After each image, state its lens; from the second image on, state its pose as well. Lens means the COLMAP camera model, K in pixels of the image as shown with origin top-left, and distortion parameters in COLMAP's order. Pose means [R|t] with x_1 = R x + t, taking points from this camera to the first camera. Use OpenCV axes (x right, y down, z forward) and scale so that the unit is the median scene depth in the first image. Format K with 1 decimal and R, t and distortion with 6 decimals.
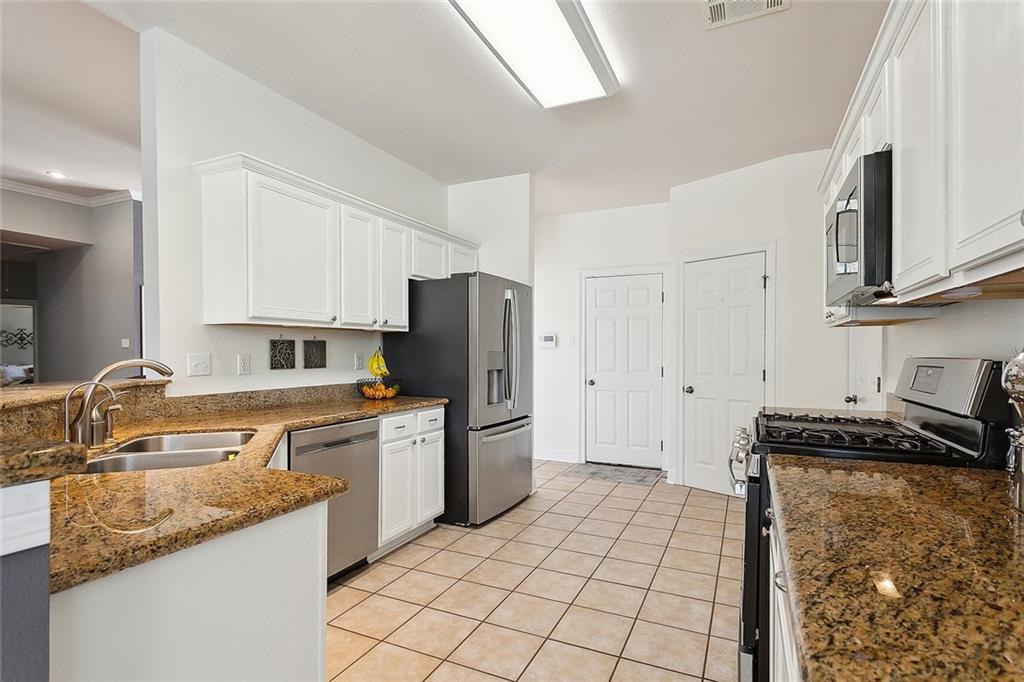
lens RADIAL K [[497.1, 0, 512.1], [0, 497.1, 346.2], [0, 0, 1]] dist [-0.000802, 0.000217]
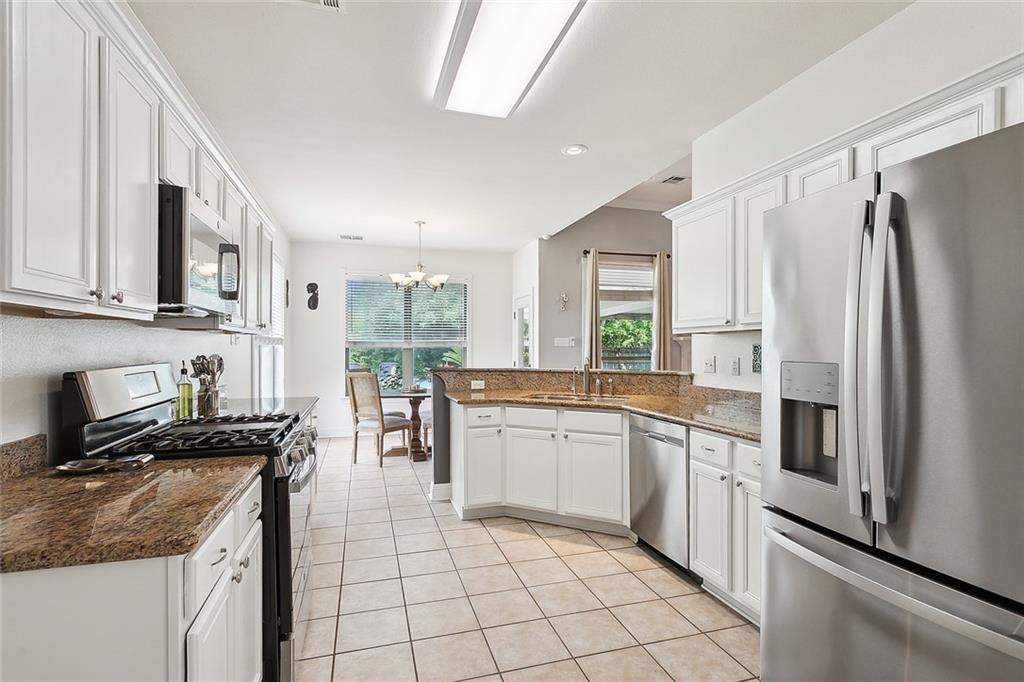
lens RADIAL K [[497.1, 0, 512.1], [0, 497.1, 346.2], [0, 0, 1]] dist [-0.000802, 0.000217]
pose [[-0.738418, -0.007223, -0.674304, 0.632586], [0.002900, 0.999899, -0.013887, 0.006574], [0.674337, -0.012210, -0.738323, 1.554900]]
